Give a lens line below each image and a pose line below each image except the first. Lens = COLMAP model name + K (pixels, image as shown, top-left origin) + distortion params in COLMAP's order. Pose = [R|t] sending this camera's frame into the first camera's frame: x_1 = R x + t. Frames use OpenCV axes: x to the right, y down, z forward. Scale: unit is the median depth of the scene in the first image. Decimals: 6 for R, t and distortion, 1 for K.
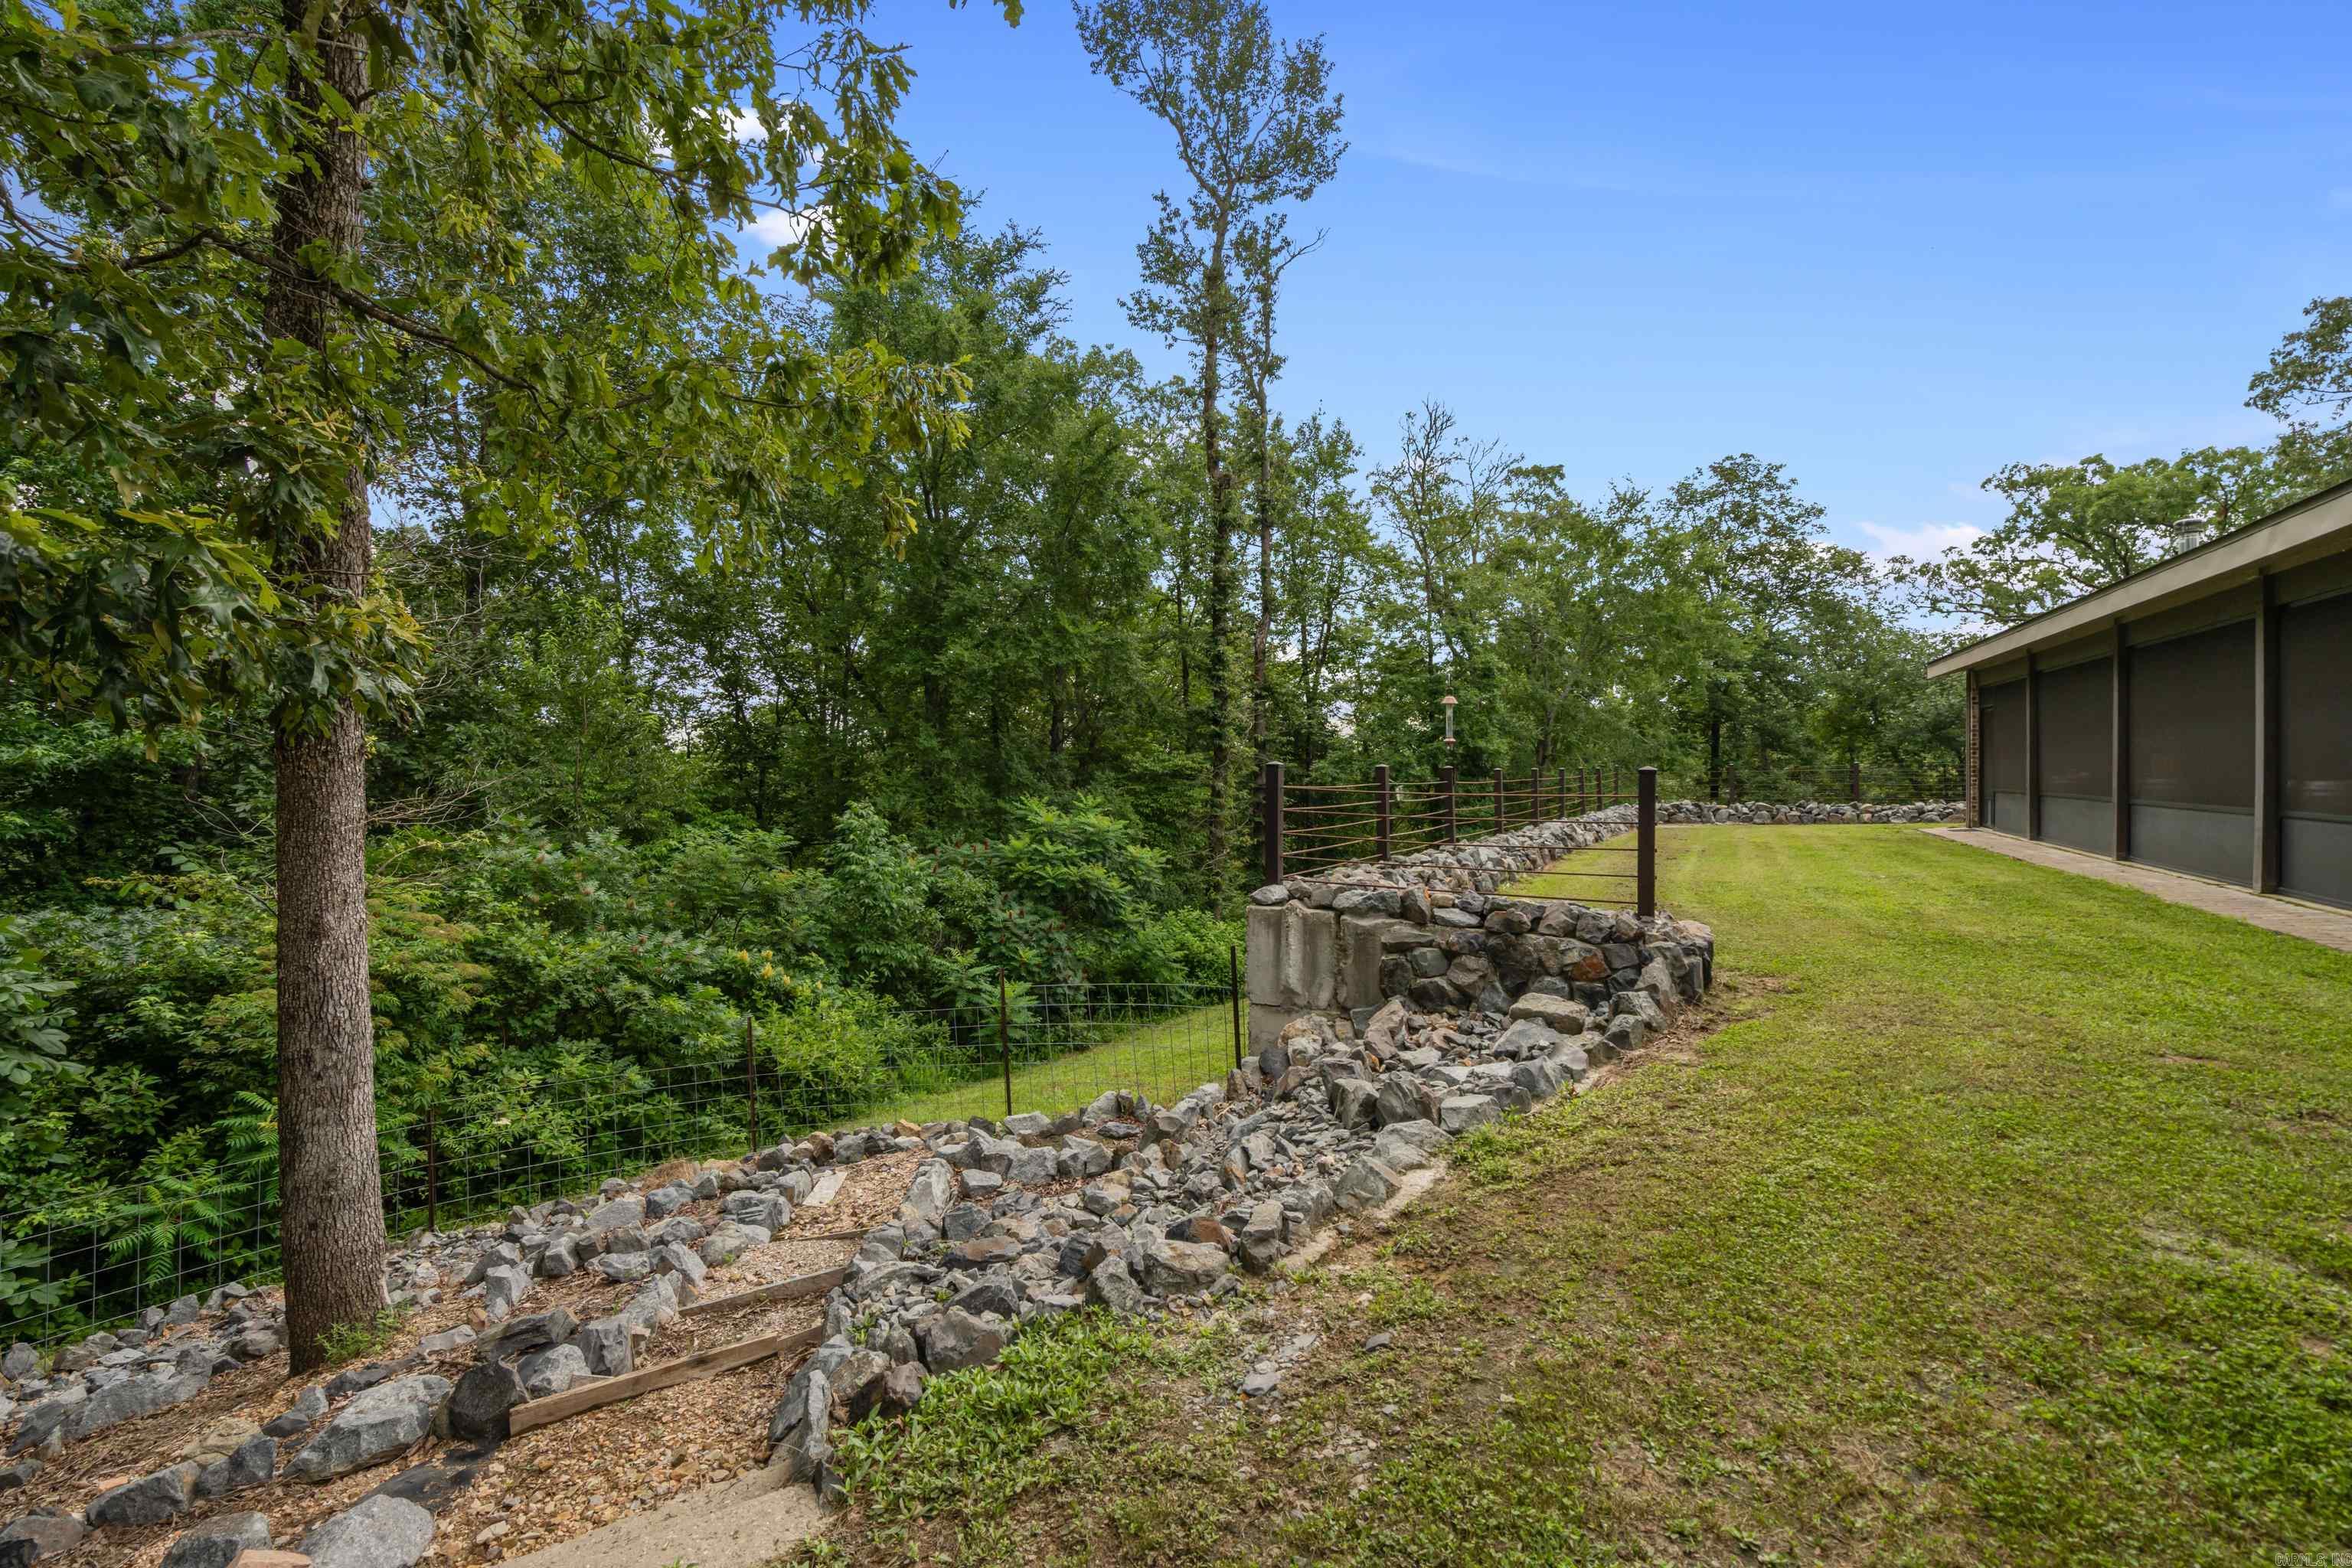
lens RADIAL K [[1077.8, 0, 1175.0], [0, 1077.8, 775.4], [0, 0, 1]] dist [0.014319, -0.001036]
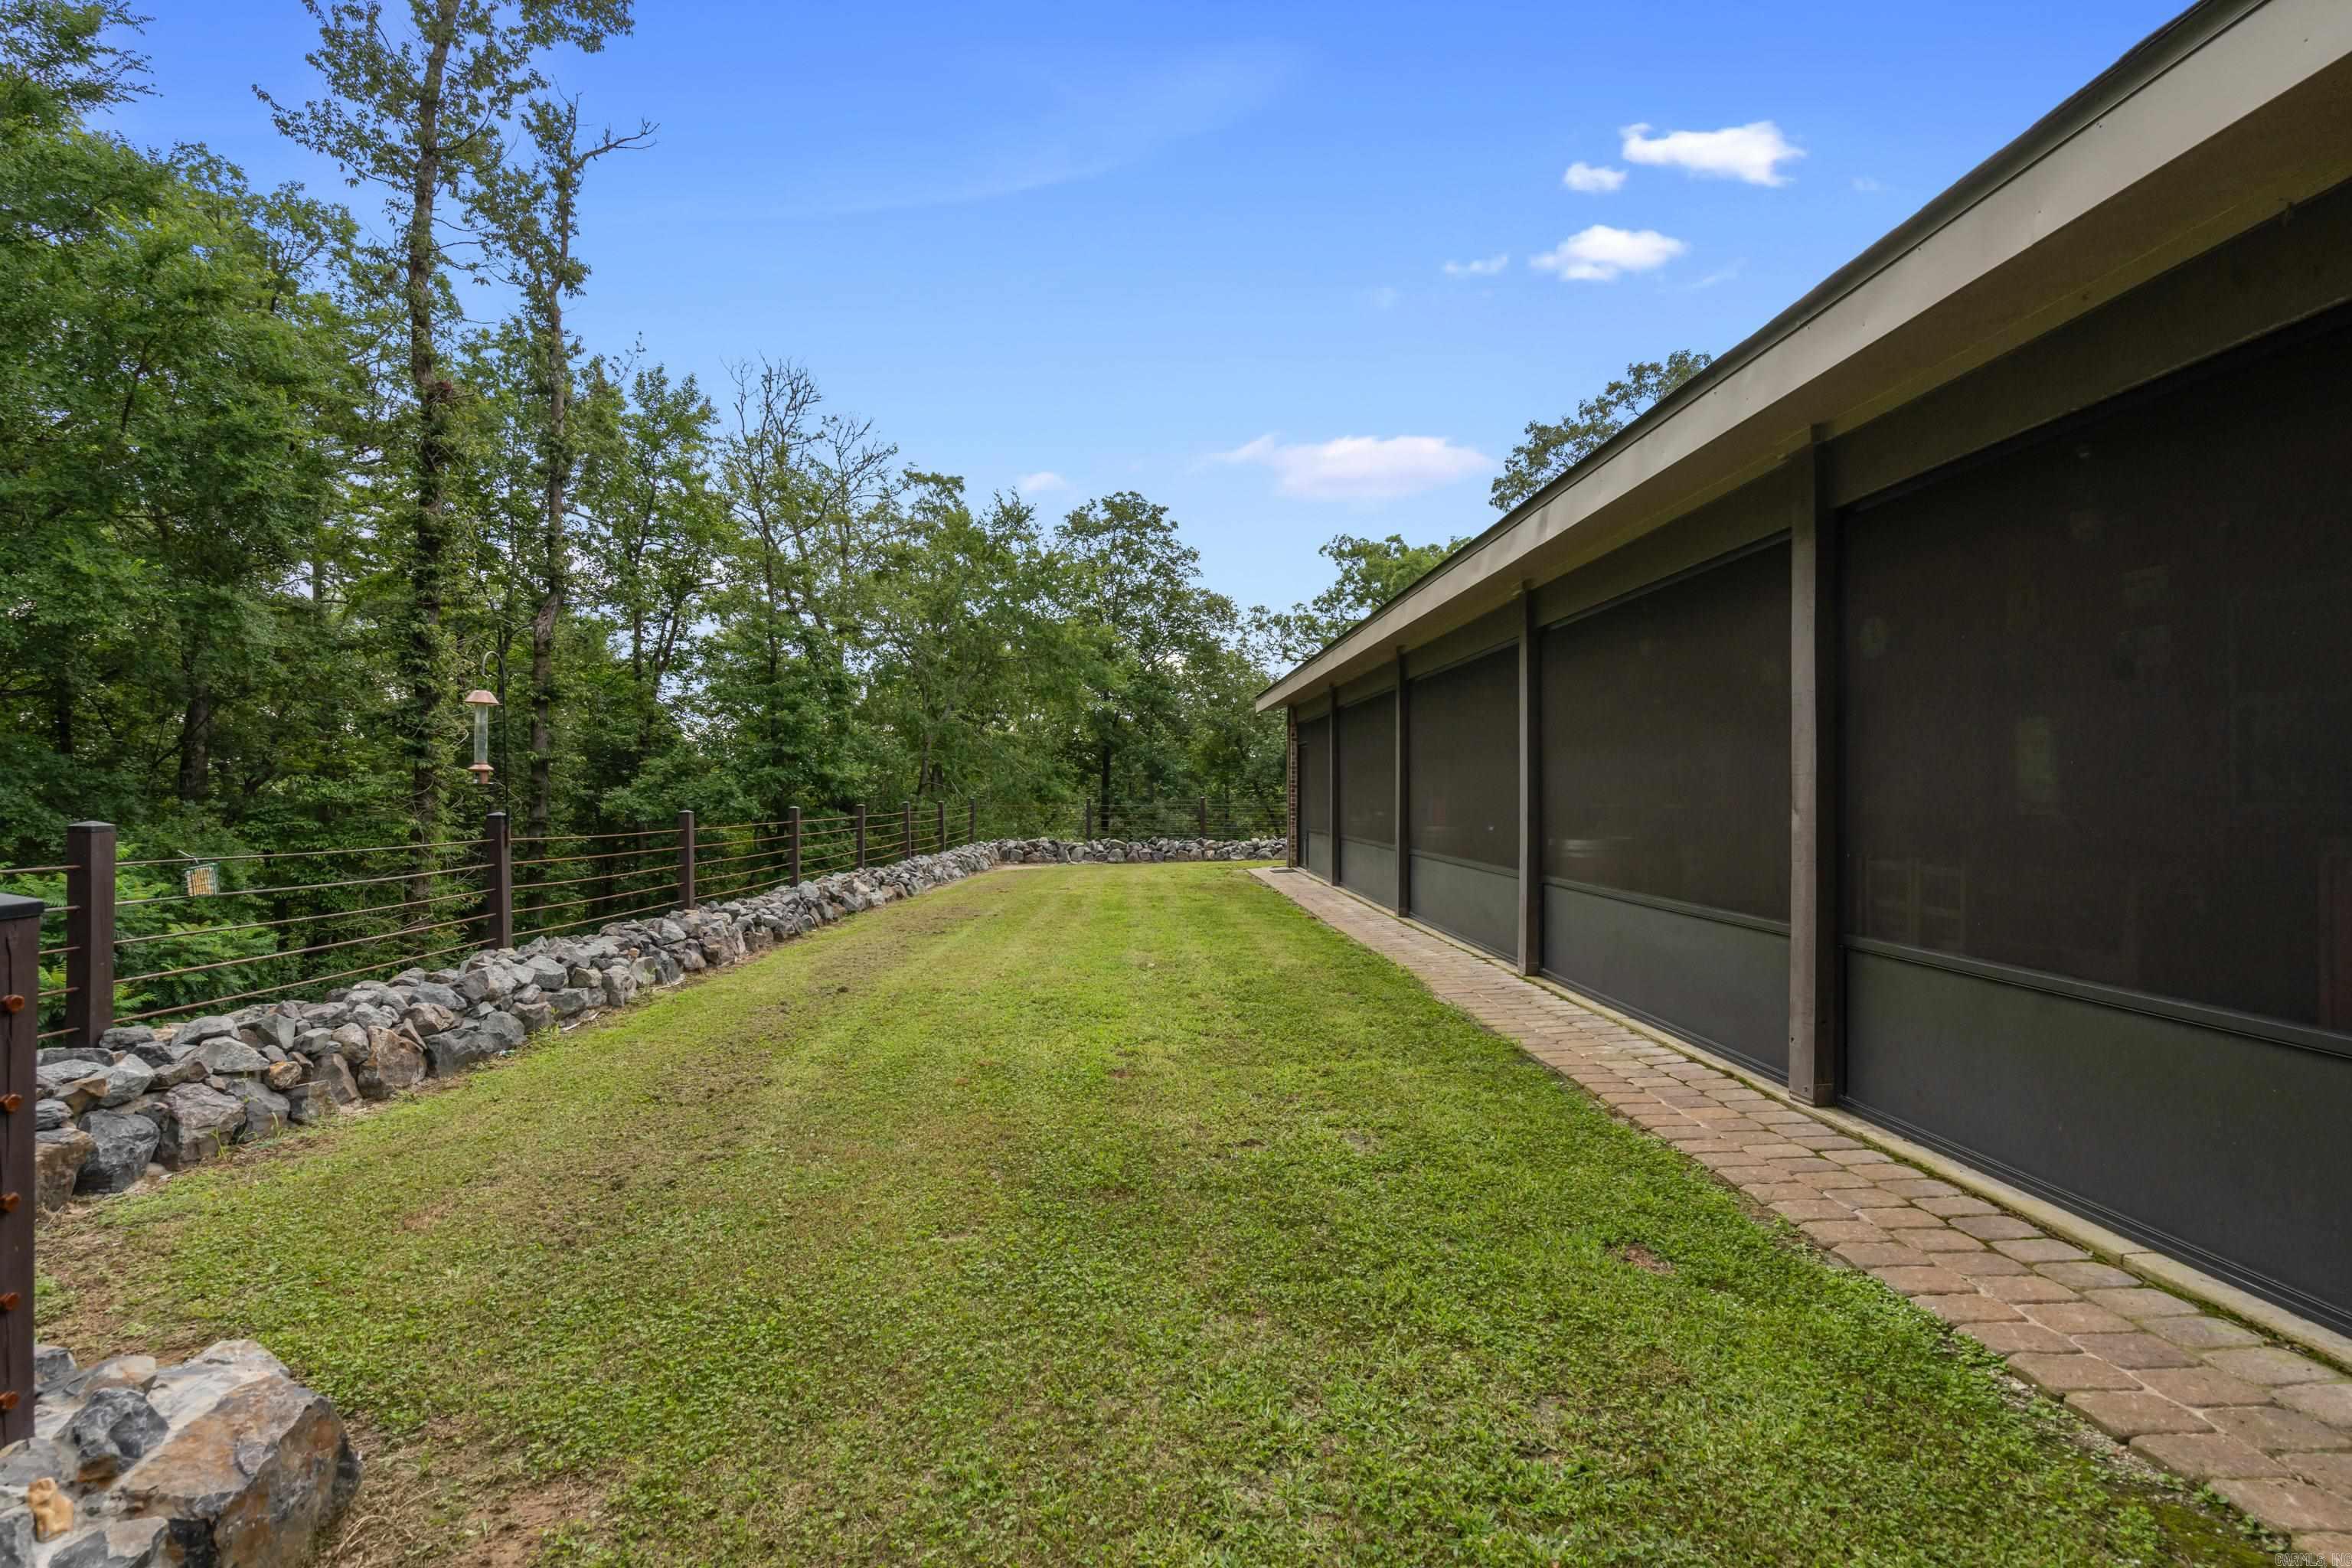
lens RADIAL K [[1071.3, 0, 1176.0], [0, 1071.3, 784.0], [0, 0, 1]] dist [0.000054, 0.030153]
pose [[0.879818, 0.013477, 0.475119, 0.093426], [-0.006721, 0.999851, -0.015915, -0.005373], [-0.475263, 0.010809, 0.879778, 0.102331]]
